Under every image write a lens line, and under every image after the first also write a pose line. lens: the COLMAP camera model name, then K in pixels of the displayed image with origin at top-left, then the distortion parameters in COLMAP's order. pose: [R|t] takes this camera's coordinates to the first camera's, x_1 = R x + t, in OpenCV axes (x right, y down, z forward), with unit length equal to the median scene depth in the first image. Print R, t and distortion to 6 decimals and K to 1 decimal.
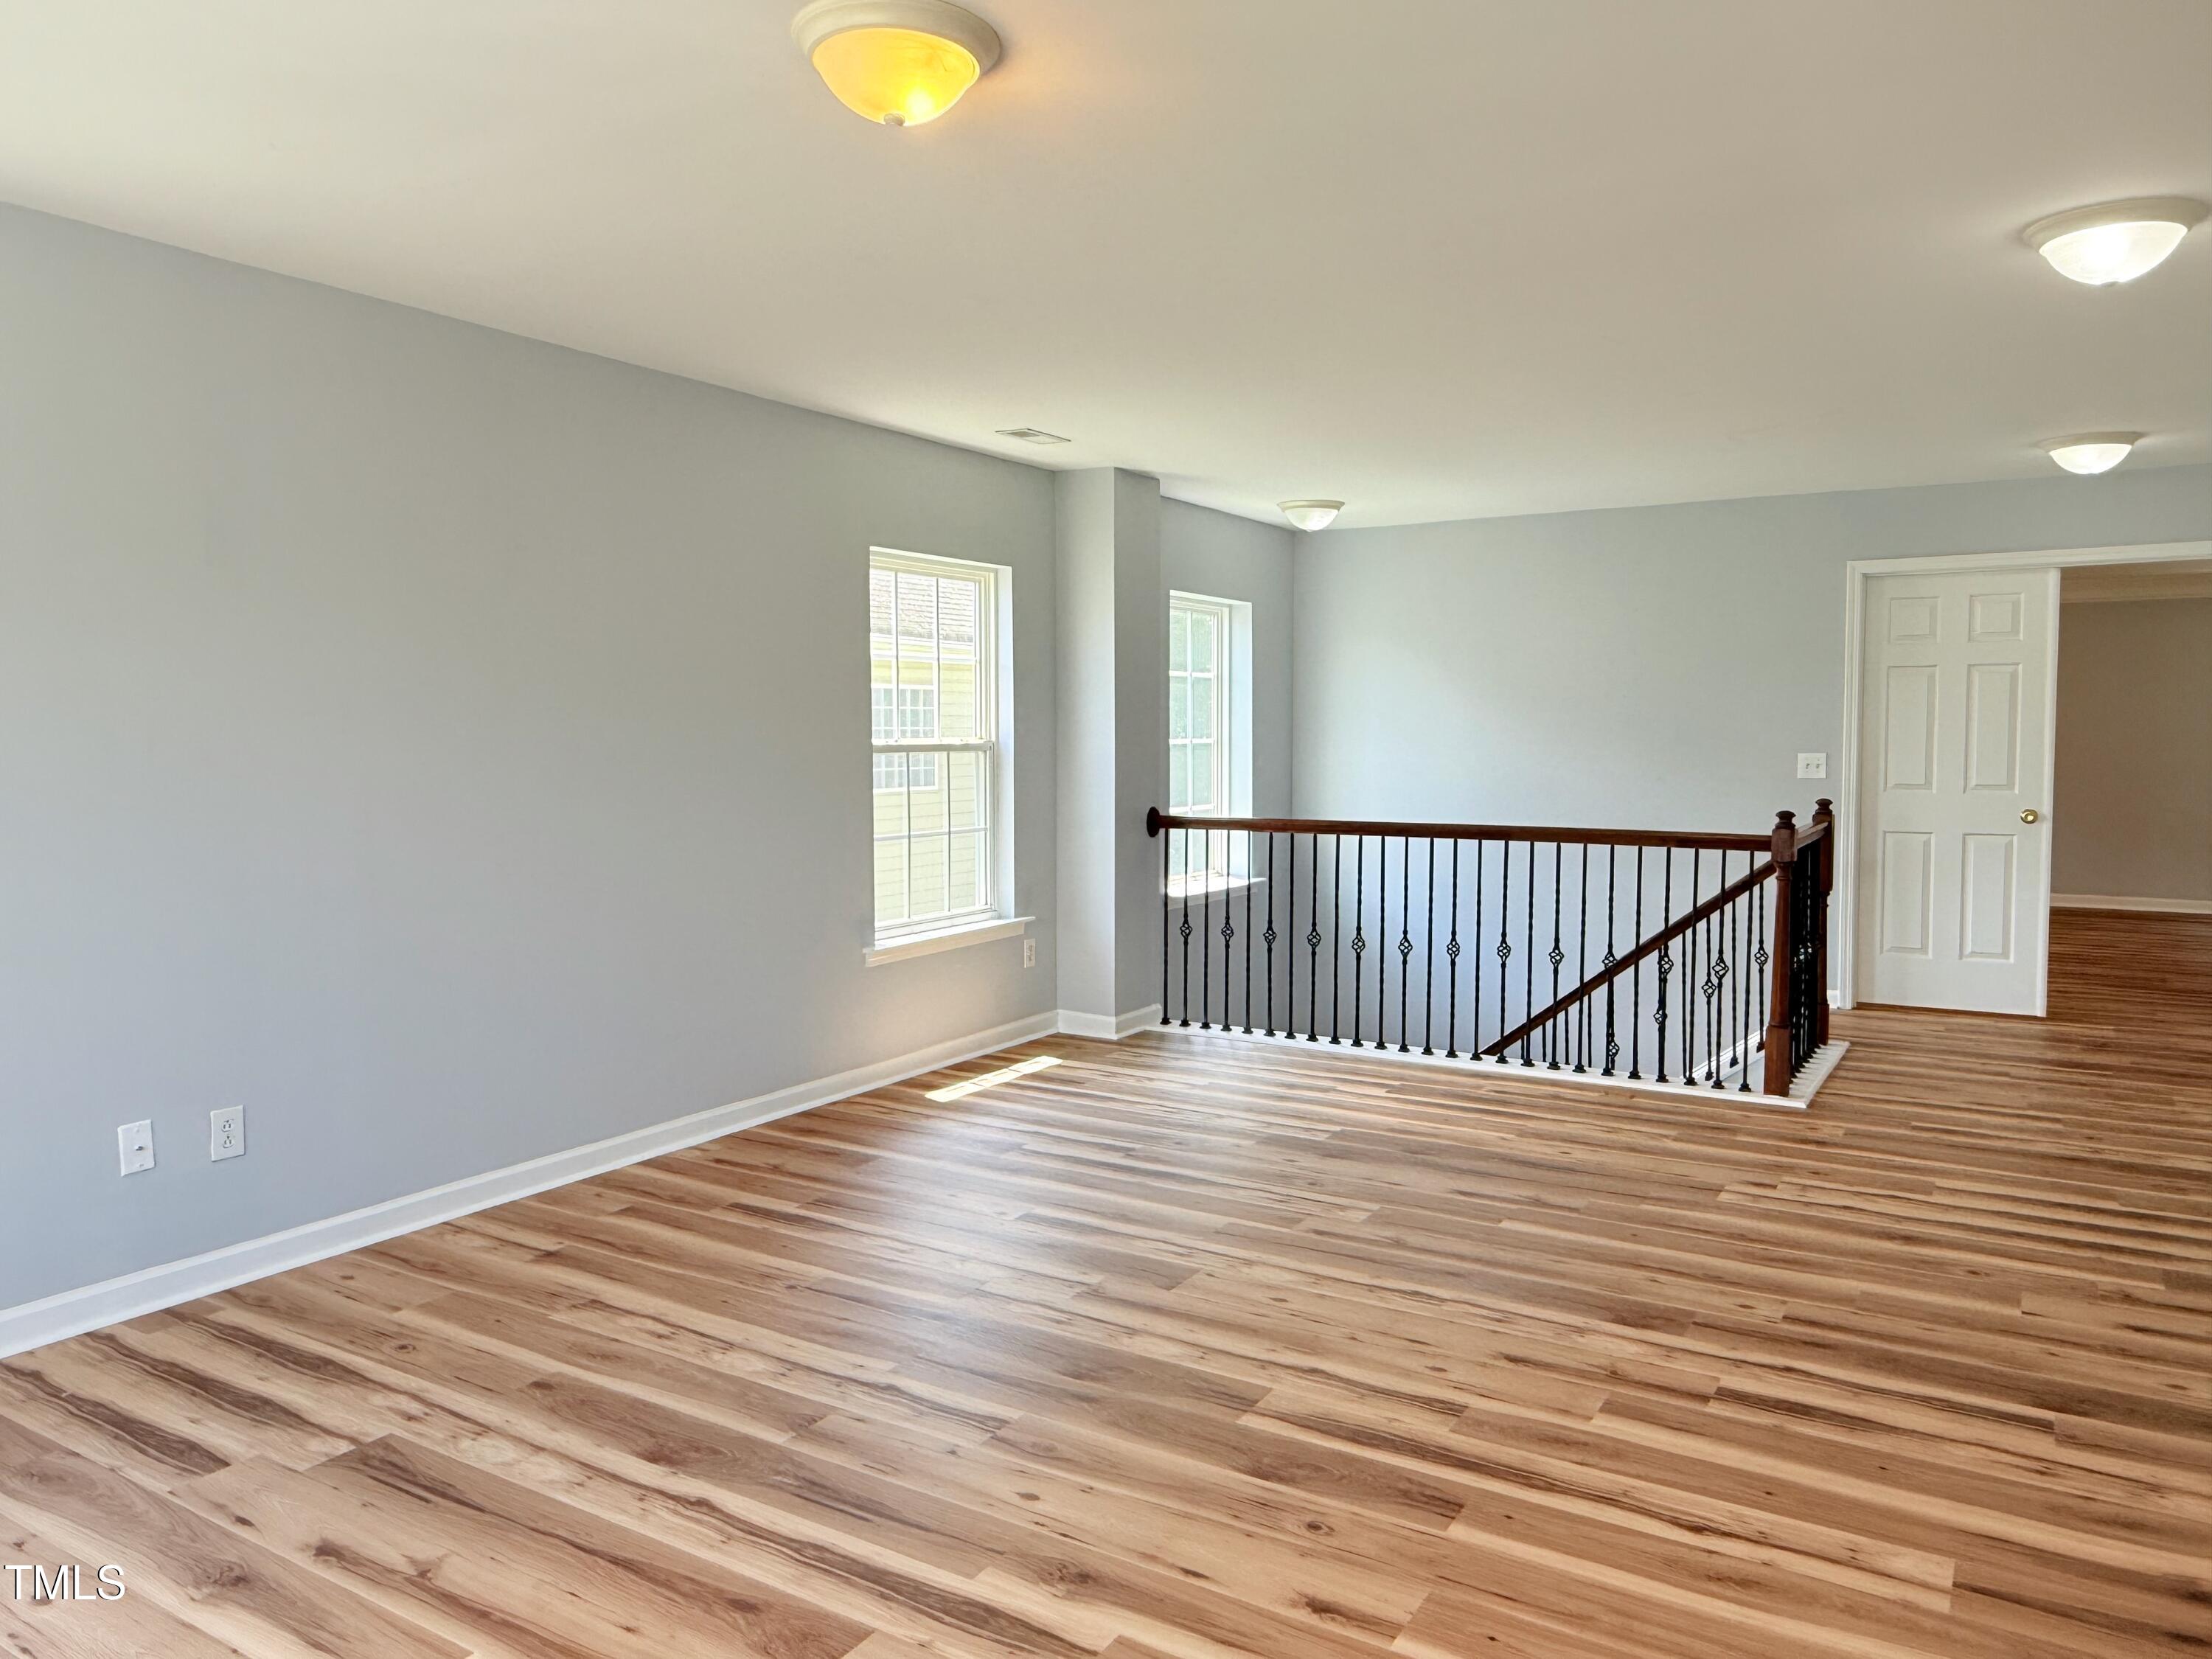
lens RADIAL K [[1528.1, 0, 1106.6], [0, 1528.1, 825.9], [0, 0, 1]] dist [-0.001466, 0.004945]
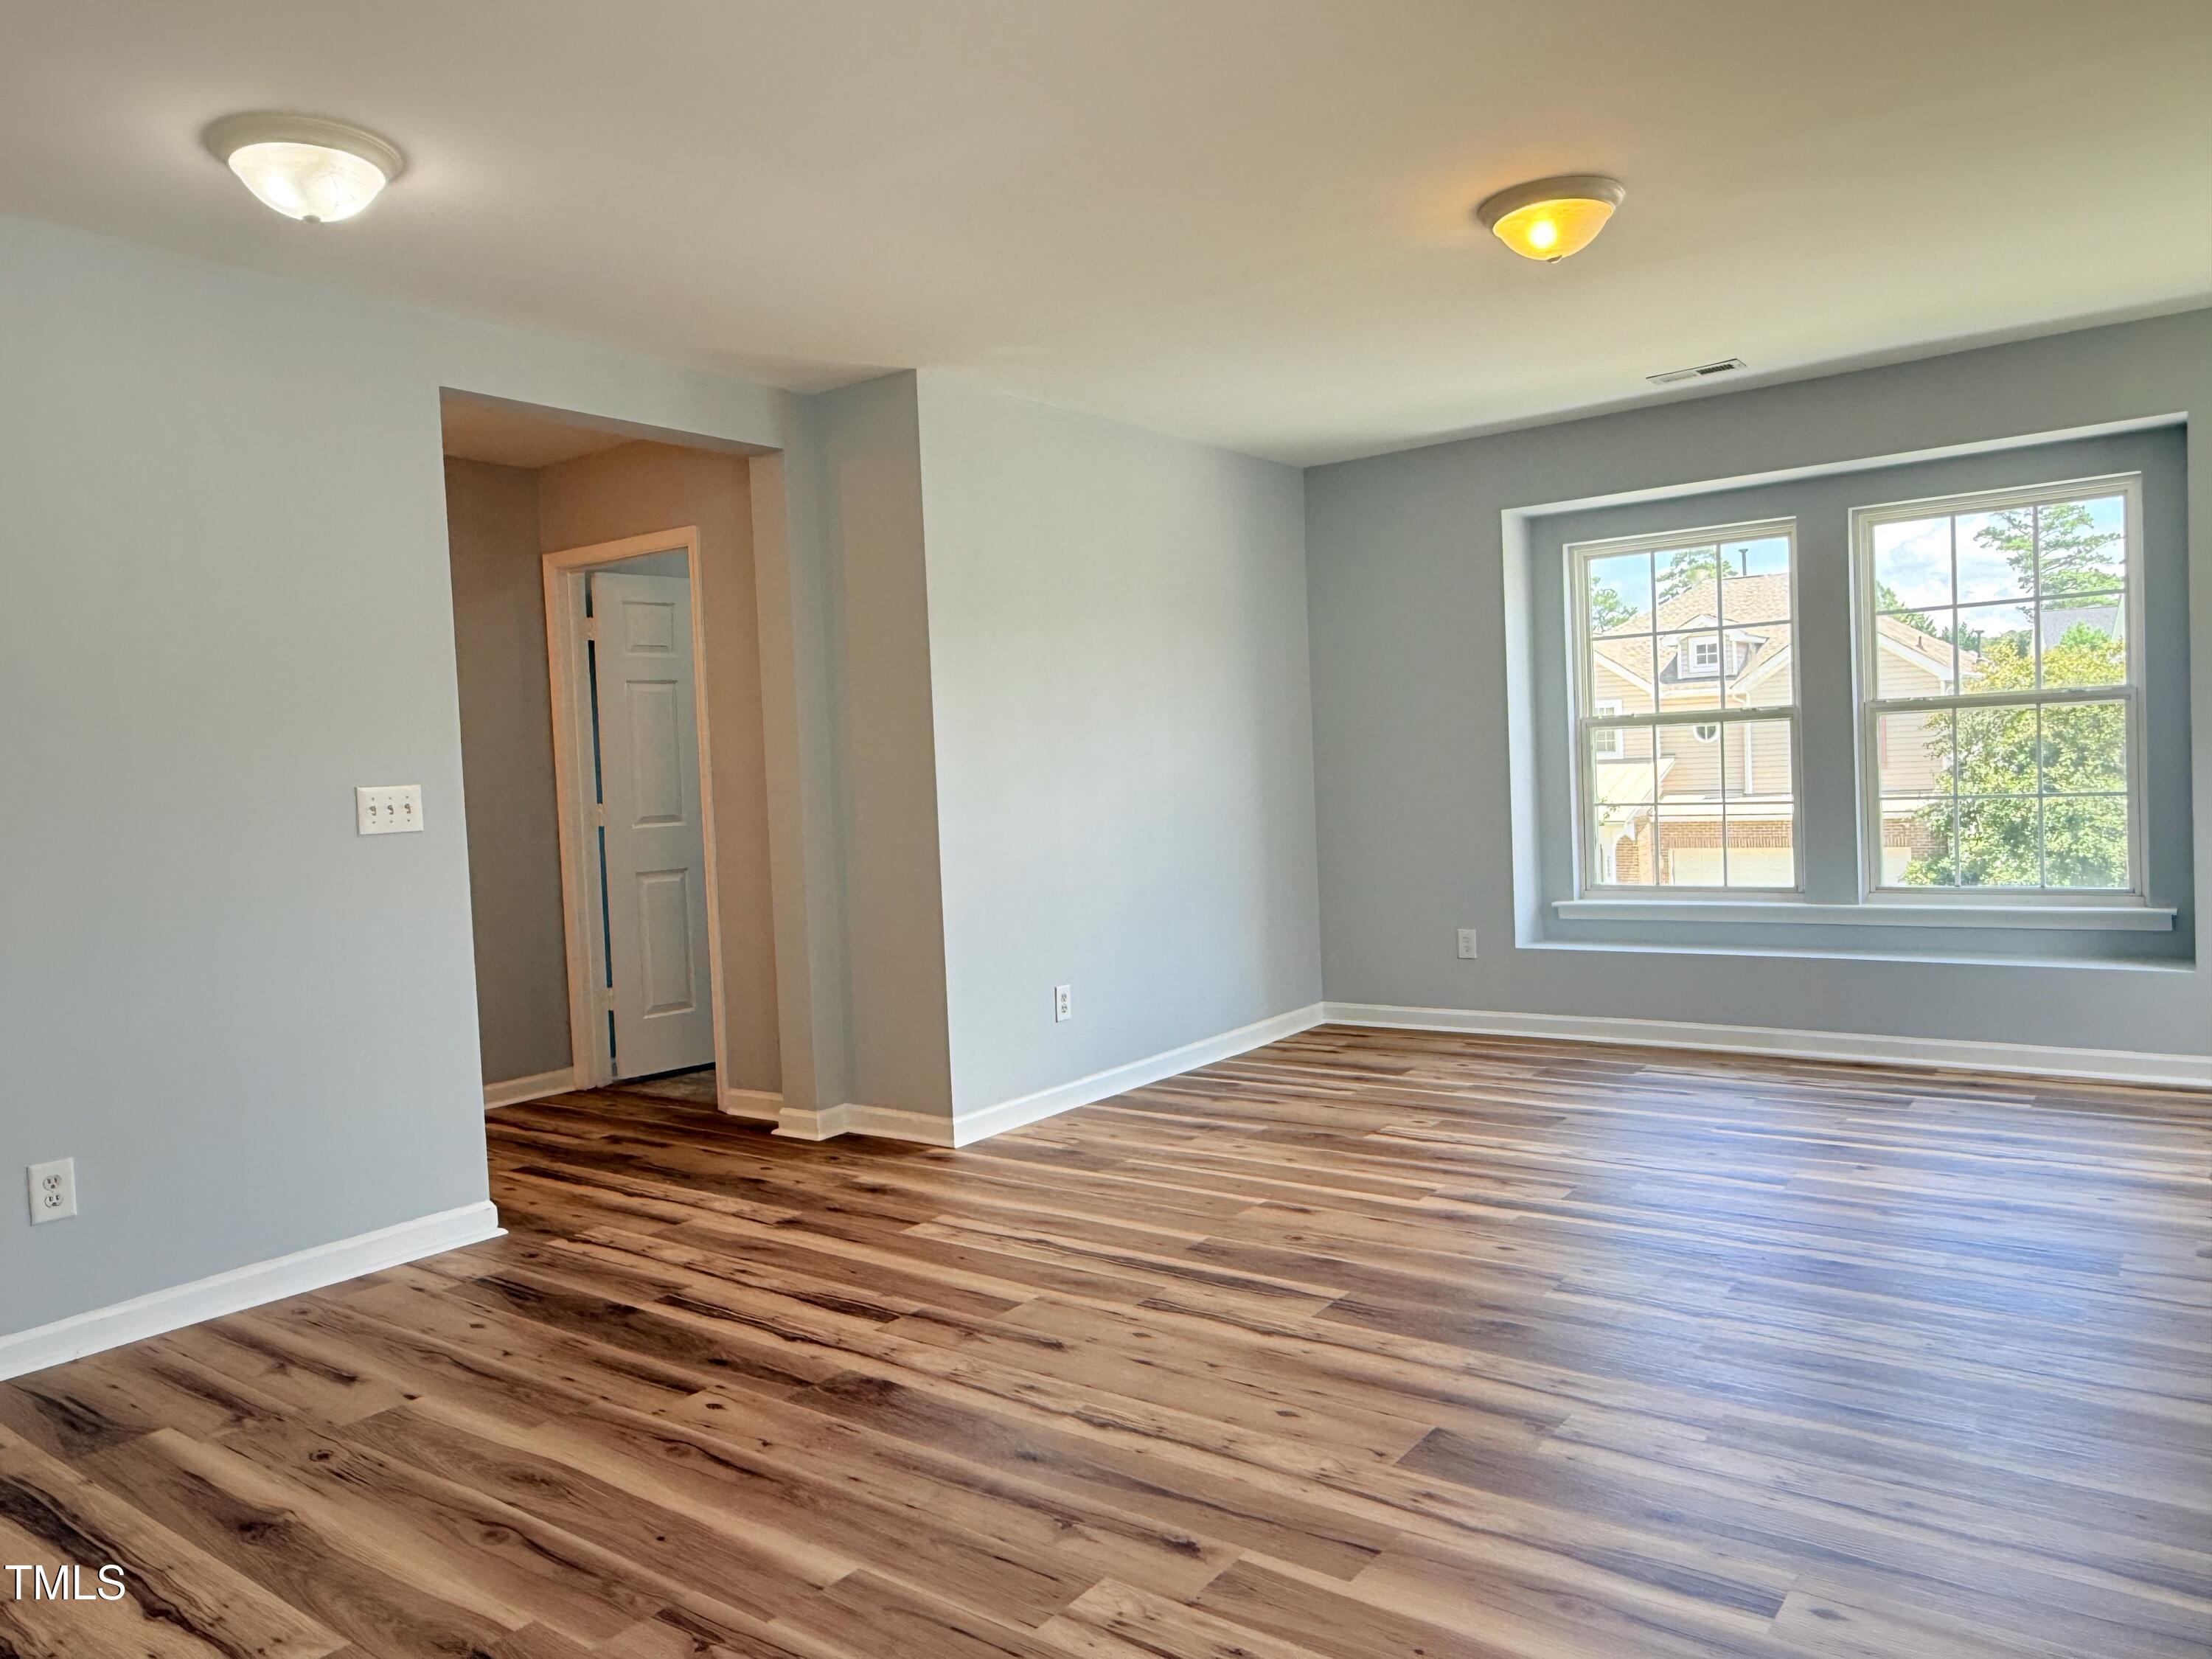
lens RADIAL K [[1524.1, 0, 1106.5], [0, 1524.1, 835.5], [0, 0, 1]] dist [0.003219, -0.001358]
pose [[-0.995223, 0.041609, 0.088322, 0.133550], [0.051126, 0.992794, 0.108376, -0.070077], [-0.083176, 0.112374, -0.990179, 1.868331]]
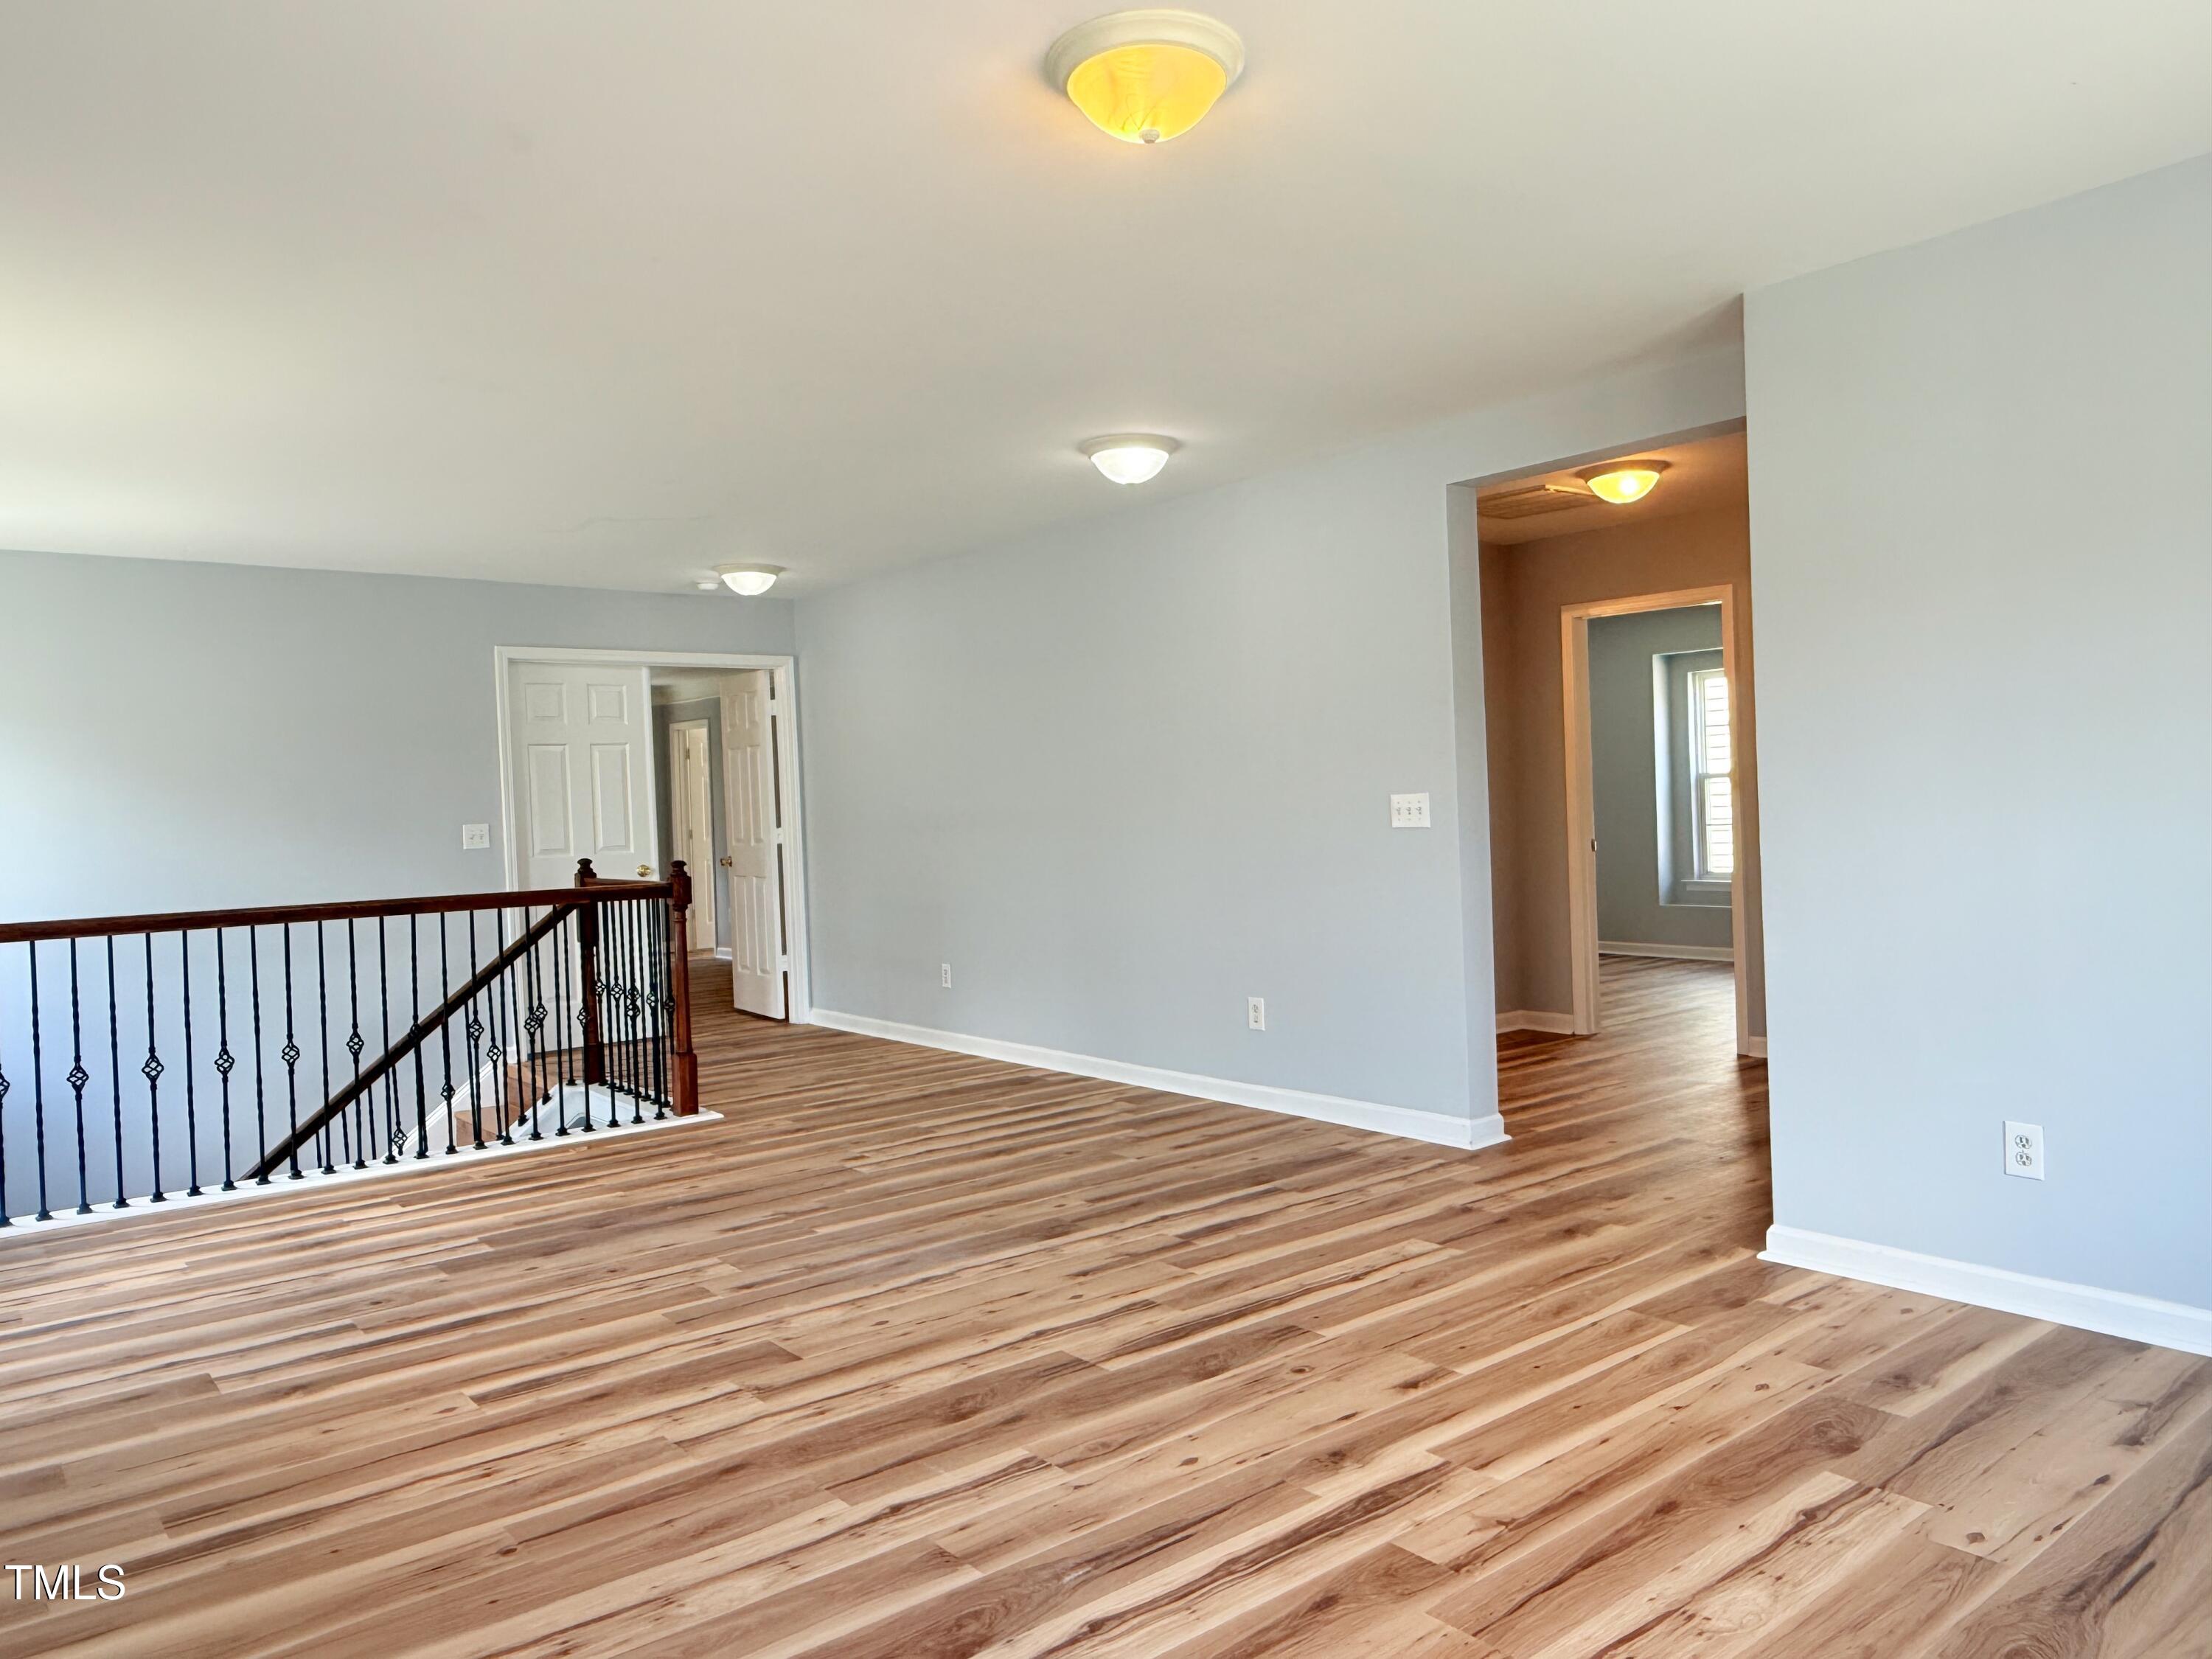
lens RADIAL K [[1524.1, 0, 1106.5], [0, 1524.1, 835.5], [0, 0, 1]] dist [0.003219, -0.001358]
pose [[0.326192, -0.029191, 0.944853, -0.841821], [0.094273, 0.995545, -0.001789, 0.005954], [-0.940591, 0.089658, 0.327490, 0.541113]]
